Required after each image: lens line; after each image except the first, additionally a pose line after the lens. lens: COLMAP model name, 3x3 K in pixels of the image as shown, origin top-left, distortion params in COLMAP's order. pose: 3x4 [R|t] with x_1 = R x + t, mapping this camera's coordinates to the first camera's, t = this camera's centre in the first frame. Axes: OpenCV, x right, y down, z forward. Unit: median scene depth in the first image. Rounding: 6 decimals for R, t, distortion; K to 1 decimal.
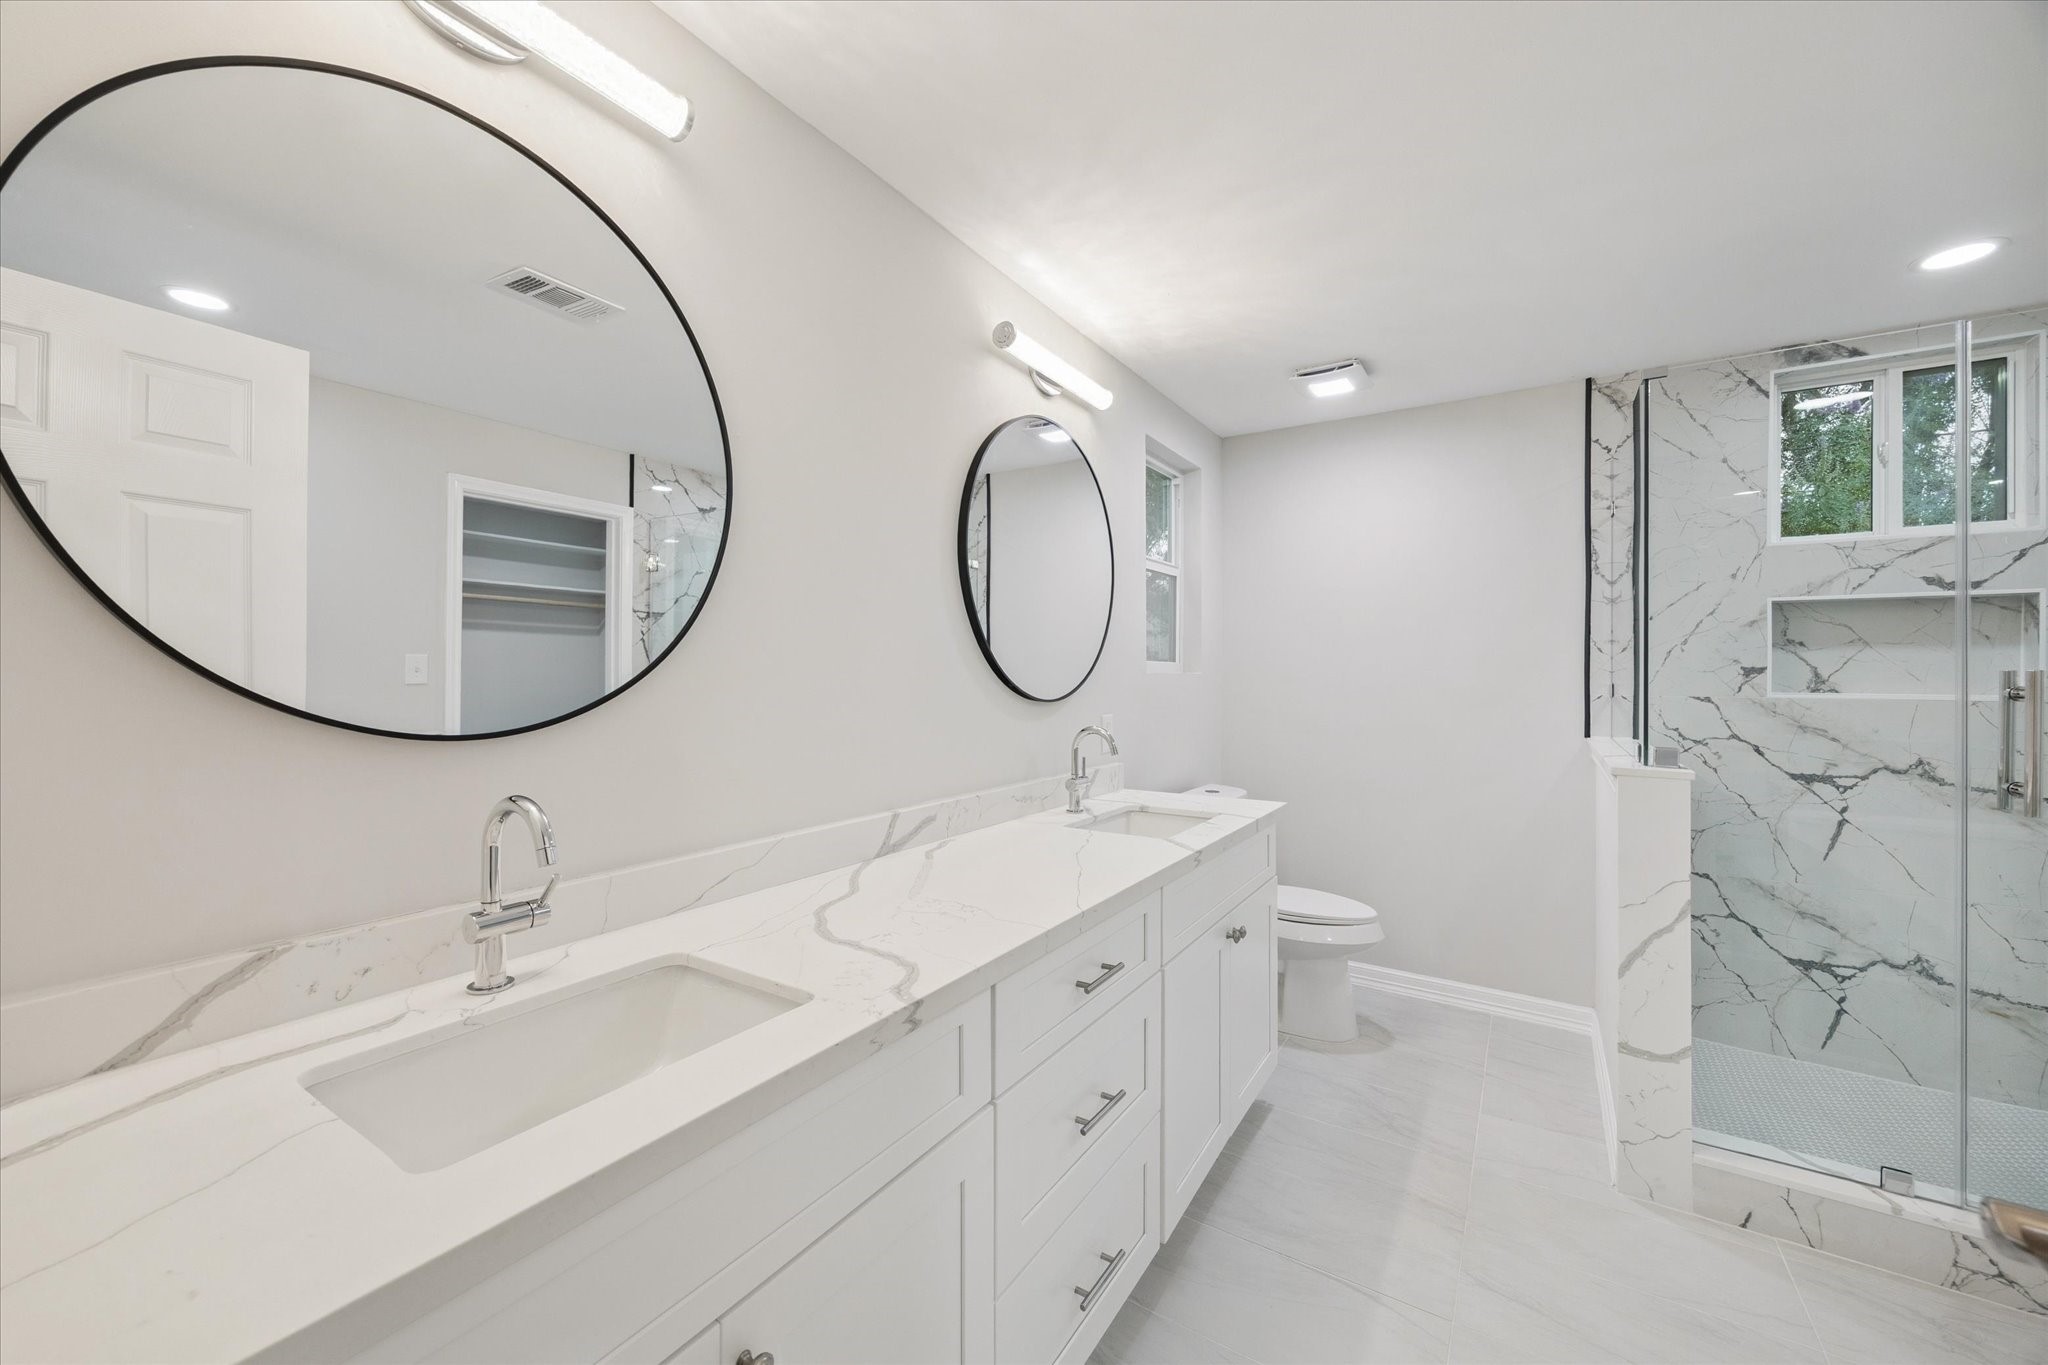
lens RADIAL K [[782.4, 0, 1031.8], [0, 782.4, 688.1], [0, 0, 1]] dist [-0.000973, -0.000235]
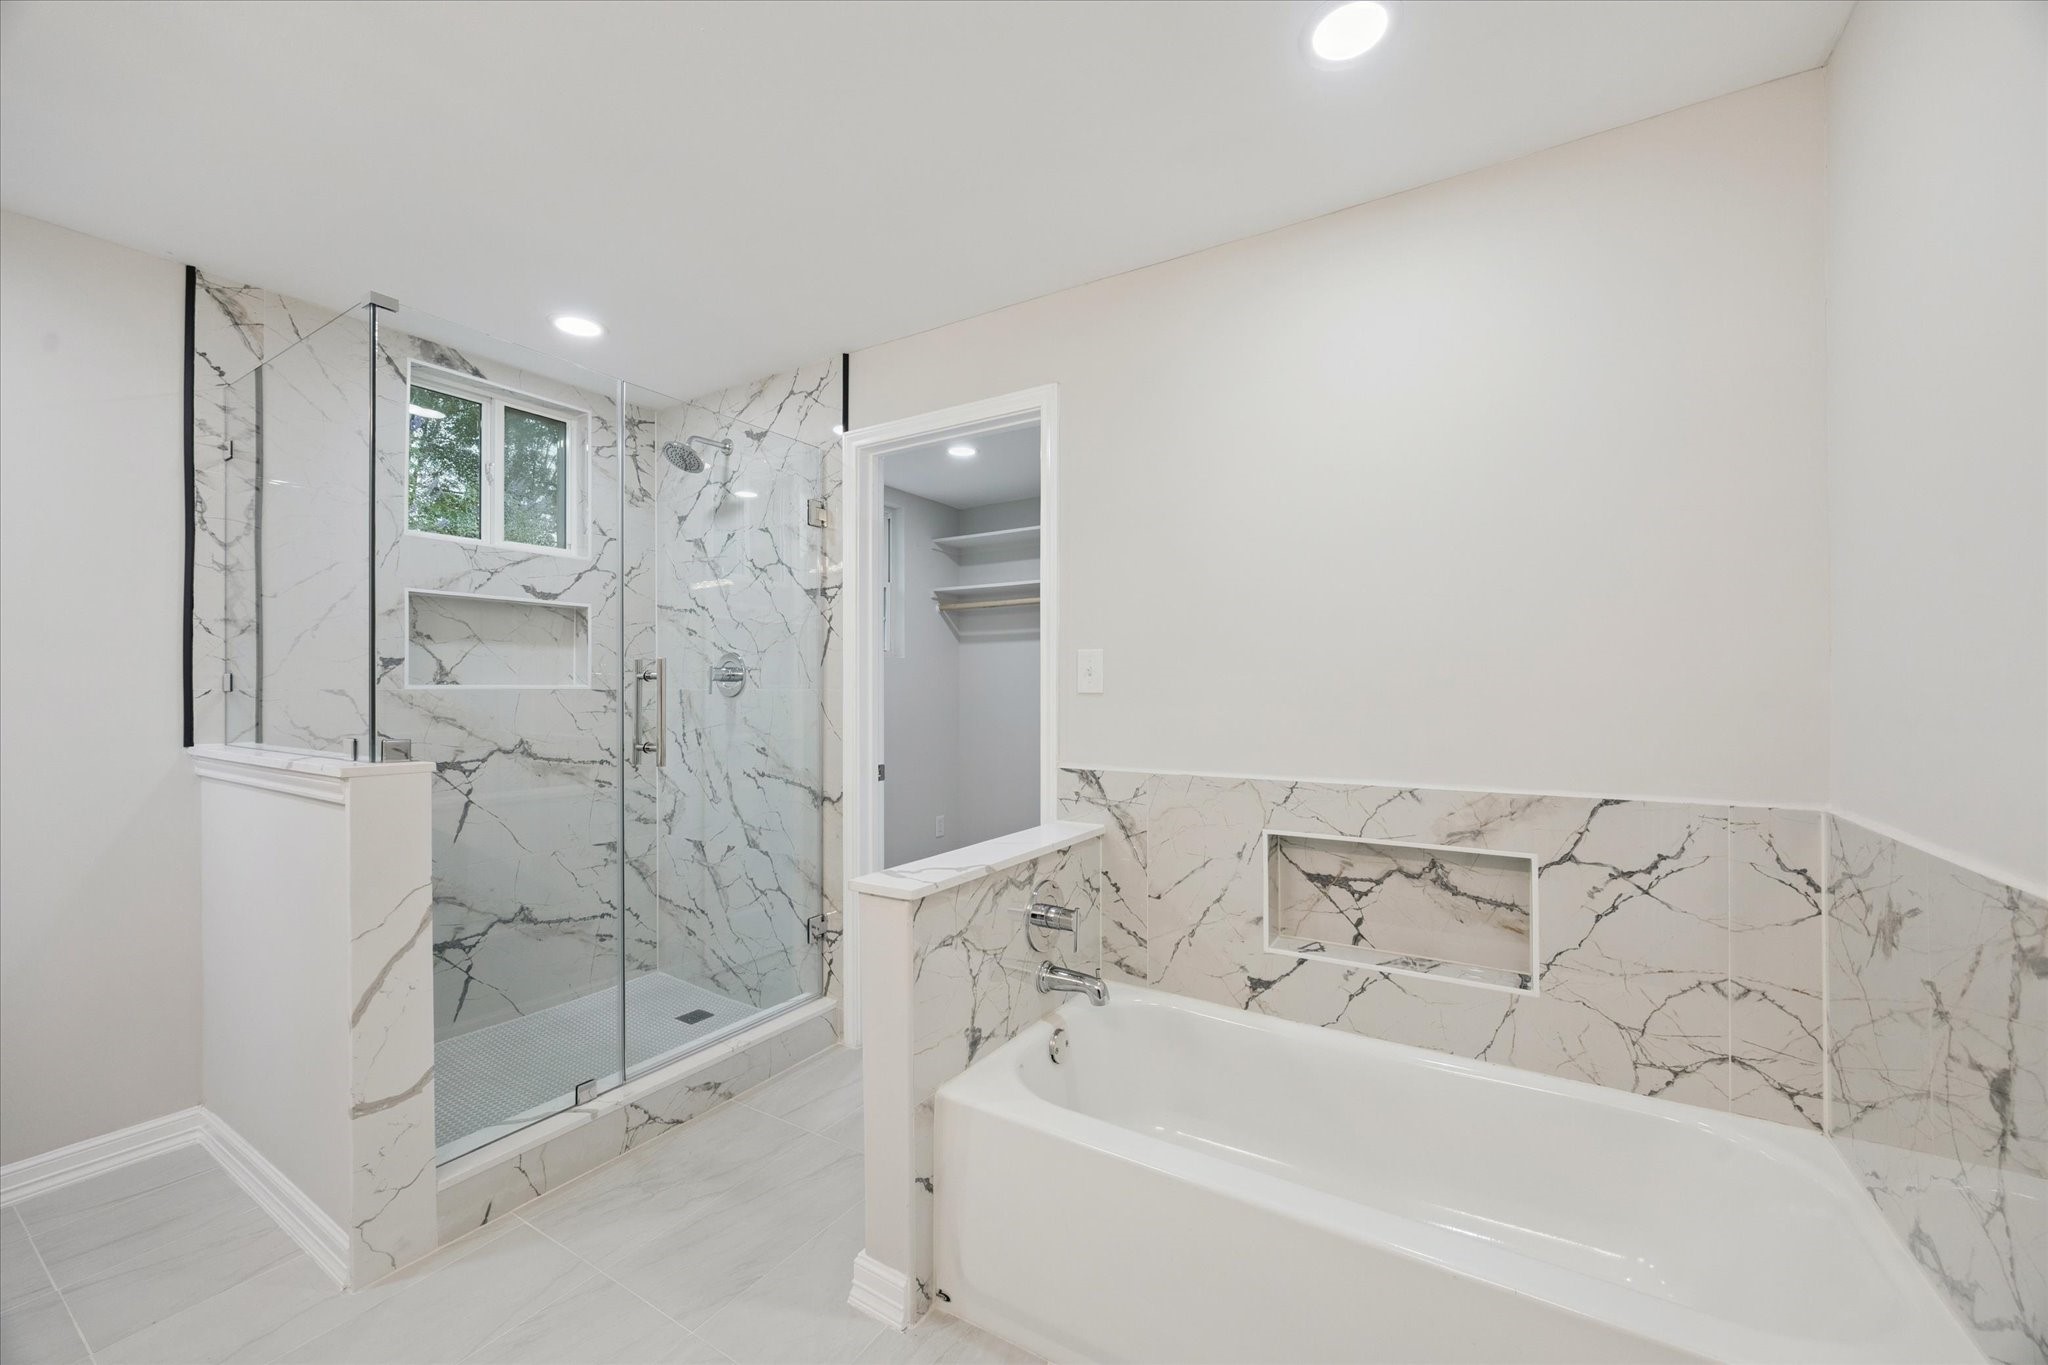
lens RADIAL K [[782.4, 0, 1031.8], [0, 782.4, 688.1], [0, 0, 1]] dist [-0.000973, -0.000235]
pose [[-0.009660, -0.005376, 0.999939, -0.050843], [0.019699, 0.999790, 0.005565, 0.021243], [-0.999759, 0.019752, -0.009552, 0.227696]]
